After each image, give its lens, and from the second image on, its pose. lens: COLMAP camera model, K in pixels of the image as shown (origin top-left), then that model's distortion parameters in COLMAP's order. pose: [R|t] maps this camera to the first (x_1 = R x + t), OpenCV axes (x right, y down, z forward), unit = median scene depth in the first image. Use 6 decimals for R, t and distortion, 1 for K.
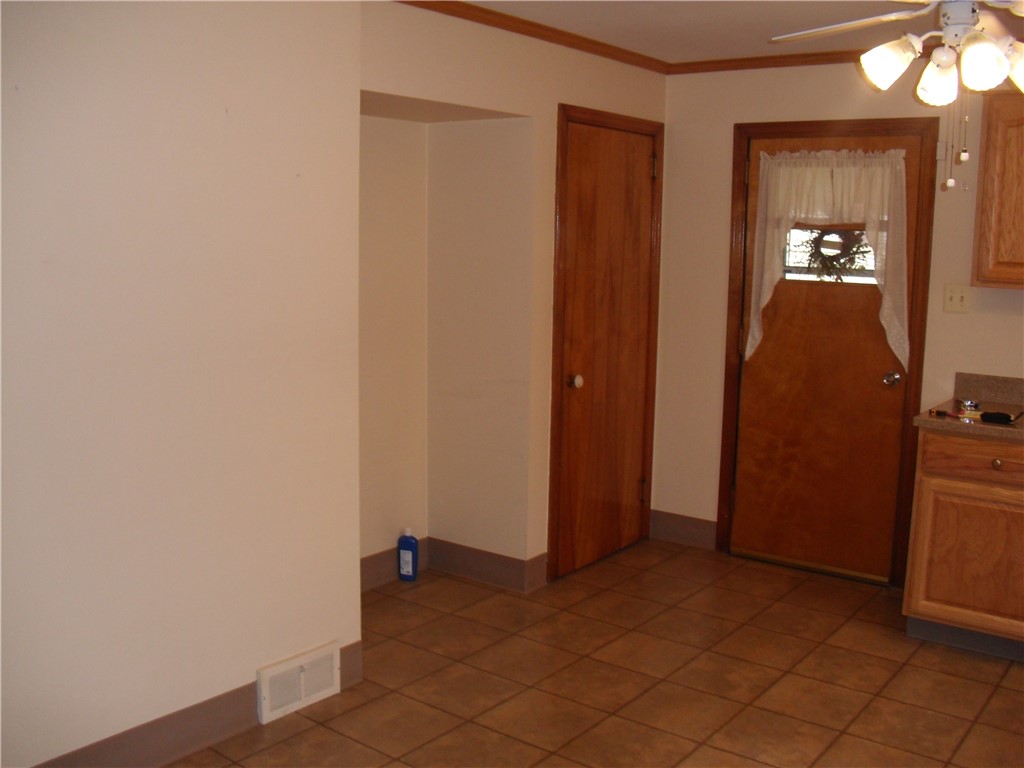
lens RADIAL K [[1054.4, 0, 512.0], [0, 1054.4, 384.0], [0, 0, 1]] dist [-0.231254, 0.290139]
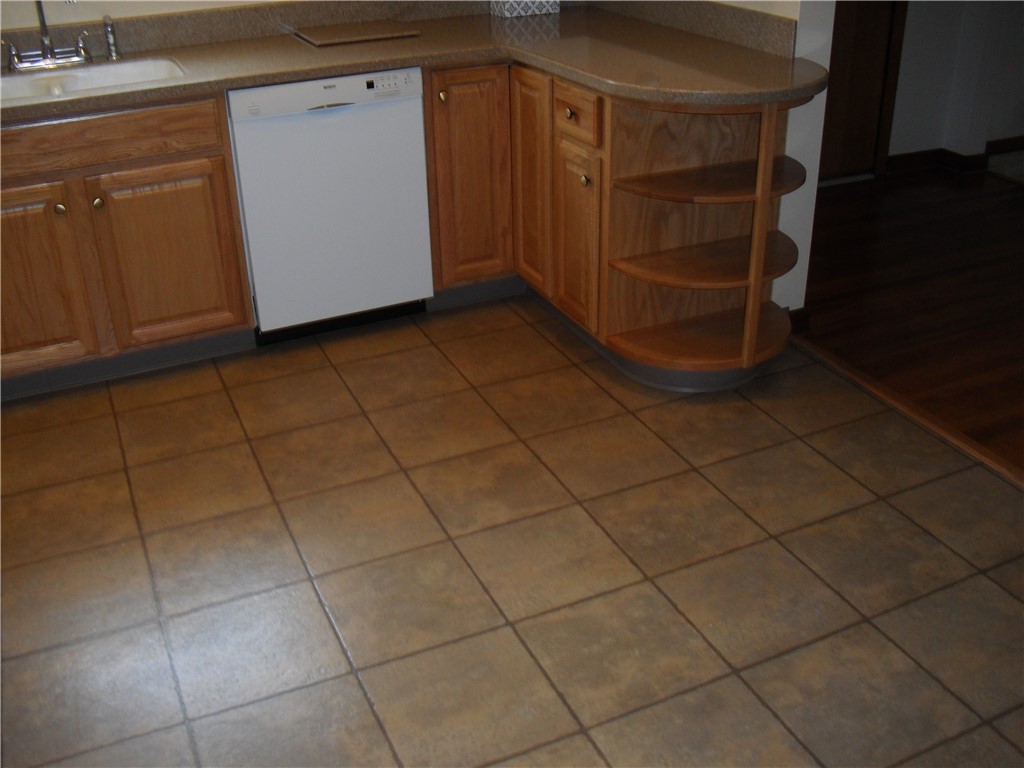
lens RADIAL K [[1054.4, 0, 512.0], [0, 1054.4, 384.0], [0, 0, 1]] dist [-0.231254, 0.290139]
pose [[-0.884512, -0.219068, 0.411883, -0.087774], [0.070095, 0.810459, 0.581587, -0.192435], [-0.461221, 0.543291, -0.701505, 1.509829]]
